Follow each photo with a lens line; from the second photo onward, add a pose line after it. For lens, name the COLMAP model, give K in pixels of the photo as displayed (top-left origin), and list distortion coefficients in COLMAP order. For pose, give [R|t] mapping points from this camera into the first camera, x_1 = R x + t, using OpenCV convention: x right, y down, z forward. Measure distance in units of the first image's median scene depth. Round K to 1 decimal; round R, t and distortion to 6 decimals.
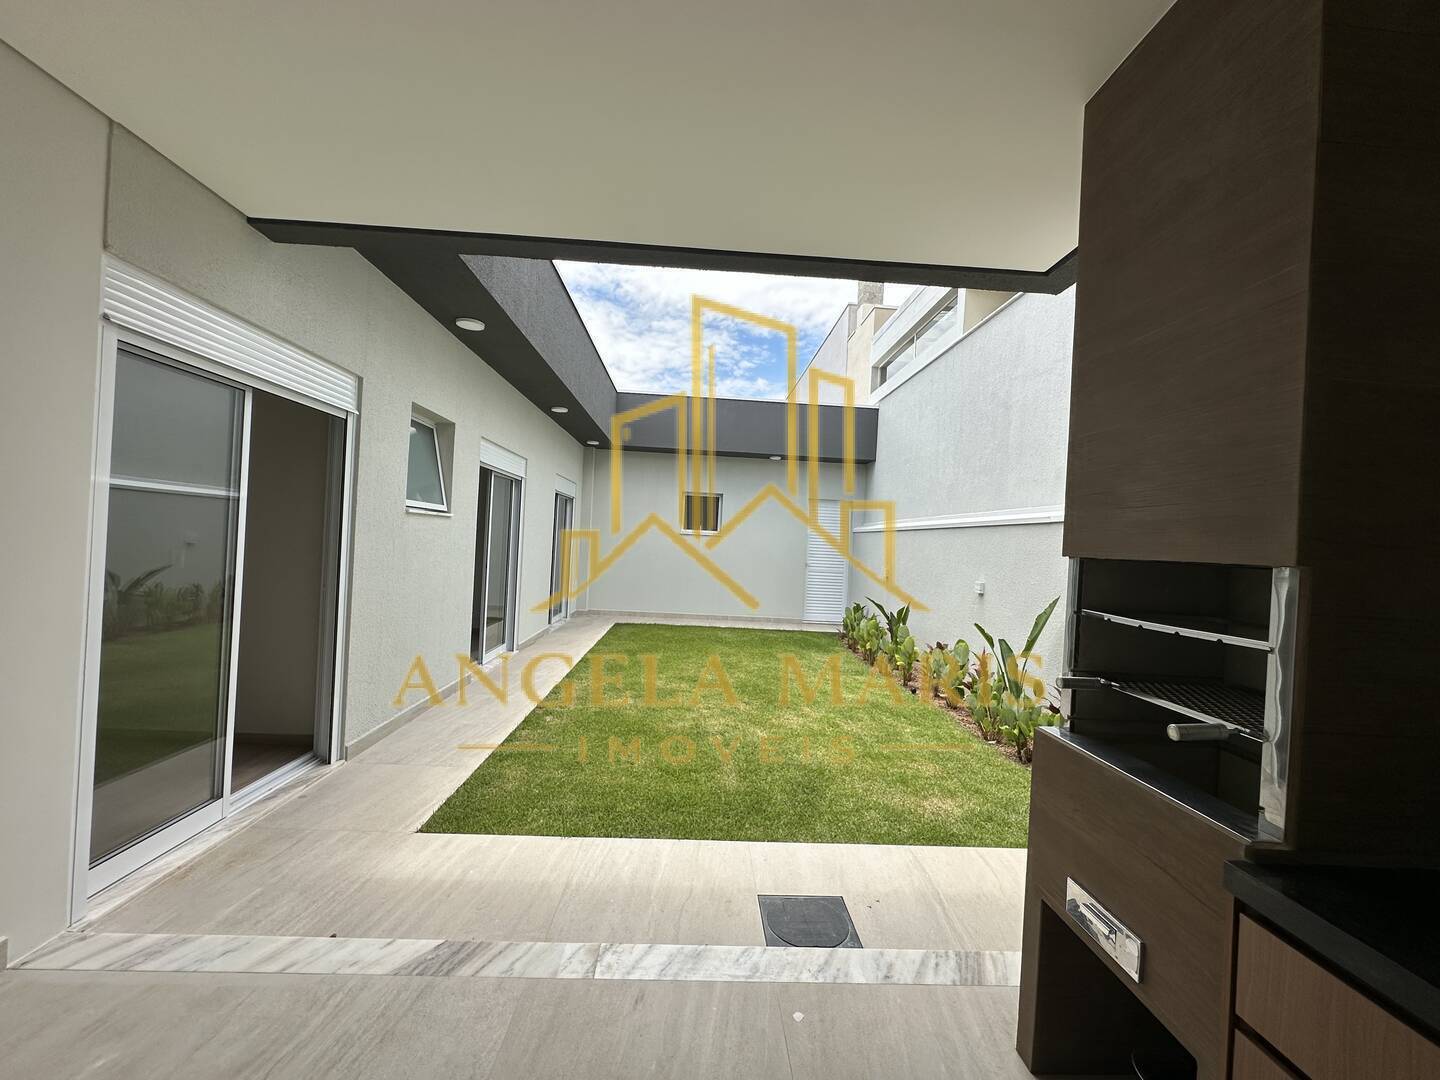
lens RADIAL K [[577.8, 0, 717.7], [0, 577.8, 540.1], [0, 0, 1]] dist [0.001166, 0.000337]
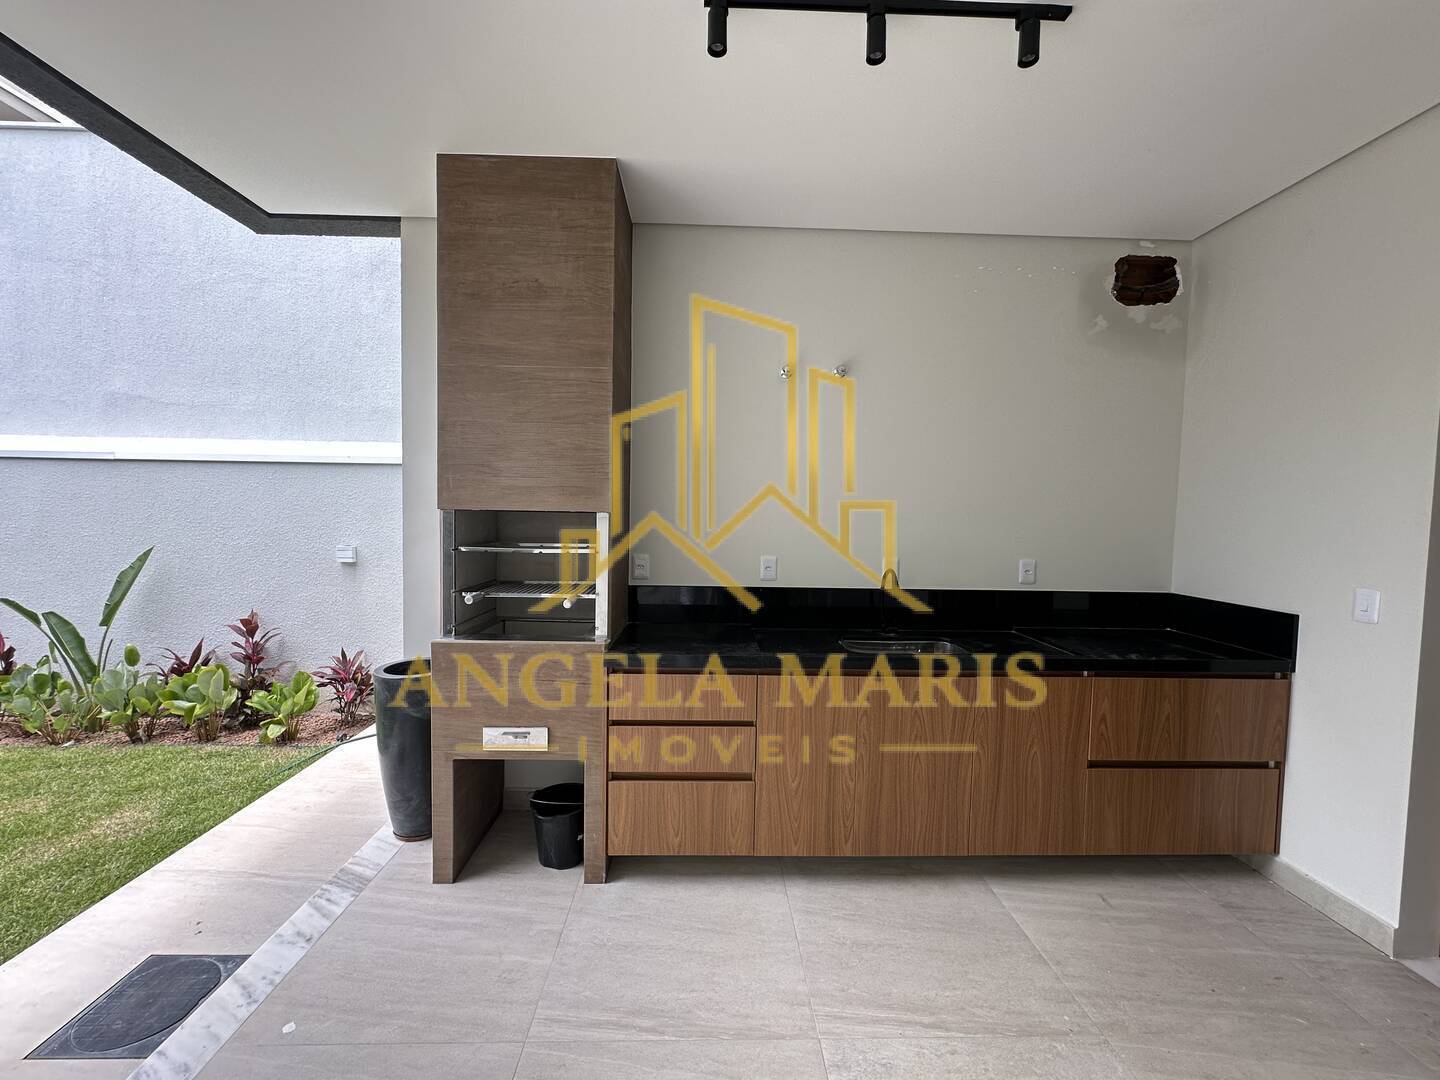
lens RADIAL K [[577.8, 0, 716.6], [0, 577.8, 540.0], [0, 0, 1]] dist [0.001166, 0.000337]
pose [[0.022832, -0.100800, 0.994645, -0.494423], [-0.018112, 0.994699, 0.101221, -0.032319], [-0.999575, -0.020326, 0.020886, 0.238550]]
